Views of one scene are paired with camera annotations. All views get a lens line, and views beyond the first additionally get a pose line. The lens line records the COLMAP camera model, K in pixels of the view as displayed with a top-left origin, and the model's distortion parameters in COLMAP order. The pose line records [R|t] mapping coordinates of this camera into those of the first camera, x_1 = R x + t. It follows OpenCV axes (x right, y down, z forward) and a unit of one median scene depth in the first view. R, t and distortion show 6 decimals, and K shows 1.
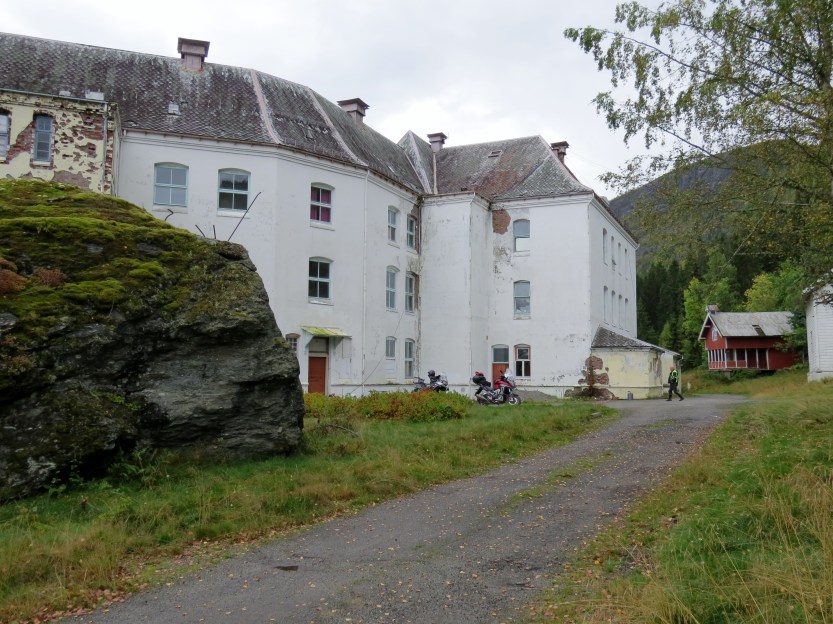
lens RADIAL K [[721.4, 0, 411.9], [0, 721.4, 315.3], [0, 0, 1]] dist [-0.017214, -0.009198]
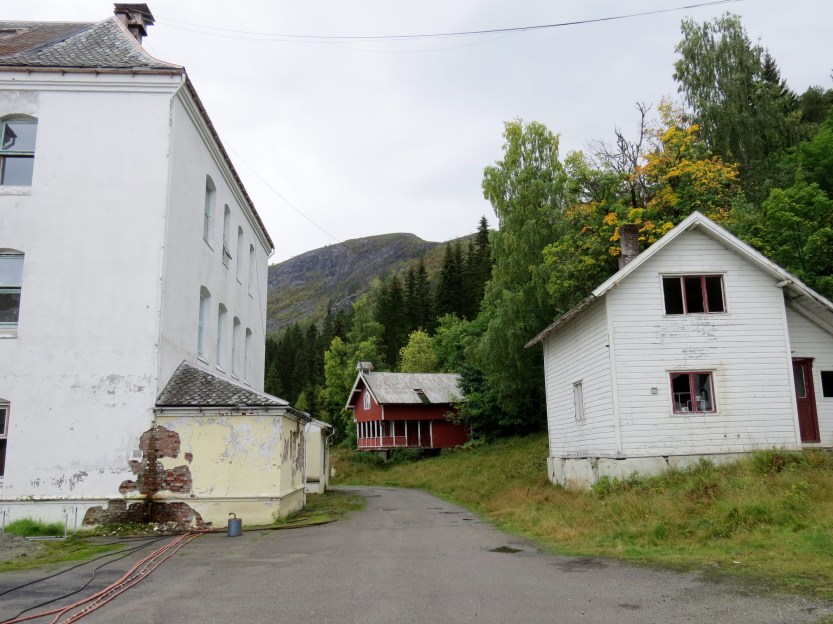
lens RADIAL K [[721.4, 0, 416.6], [0, 721.4, 315.2], [0, 0, 1]] dist [-0.017214, -0.009198]
pose [[0.876038, 0.074657, 0.476428, 0.106885], [-0.024339, 0.993530, -0.110934, 0.020738], [-0.481627, 0.085587, 0.872187, 0.328535]]
